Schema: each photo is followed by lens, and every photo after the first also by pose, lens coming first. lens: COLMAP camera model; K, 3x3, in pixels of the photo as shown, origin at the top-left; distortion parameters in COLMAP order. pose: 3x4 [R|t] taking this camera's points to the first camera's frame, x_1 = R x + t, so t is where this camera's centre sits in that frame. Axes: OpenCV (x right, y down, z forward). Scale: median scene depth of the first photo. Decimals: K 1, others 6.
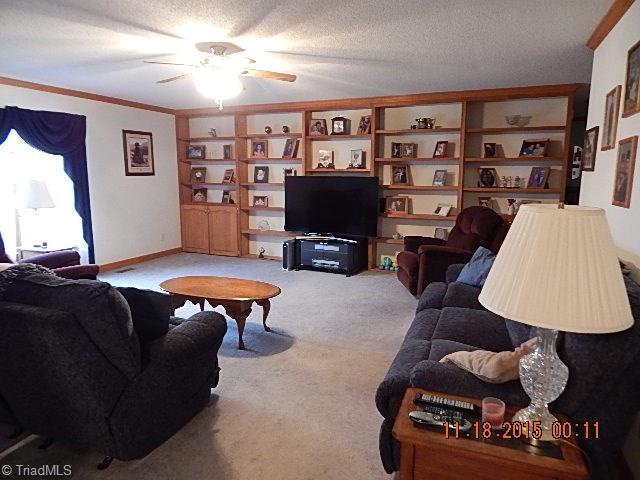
lens RADIAL K [[425.7, 0, 322.7], [0, 425.7, 239.6], [0, 0, 1]] dist [0.008855, -0.000591]
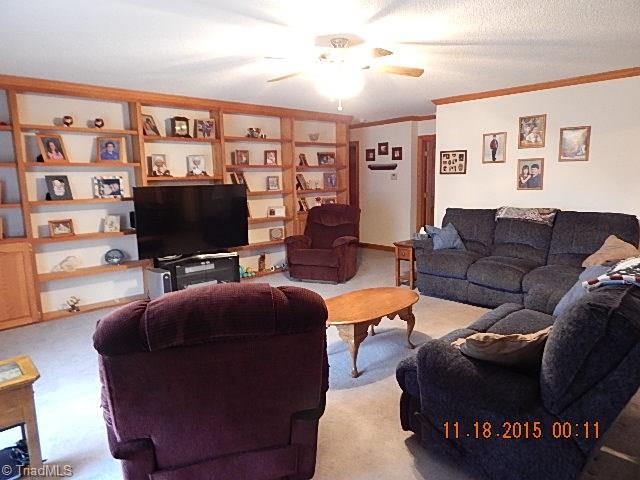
lens RADIAL K [[425.7, 0, 321.5], [0, 425.7, 241.4], [0, 0, 1]] dist [0.008855, -0.000591]
pose [[0.409645, -0.152065, 0.899482, -0.680879], [0.163082, 0.982332, 0.091800, -0.076145], [-0.897550, 0.109084, 0.427206, 0.422282]]
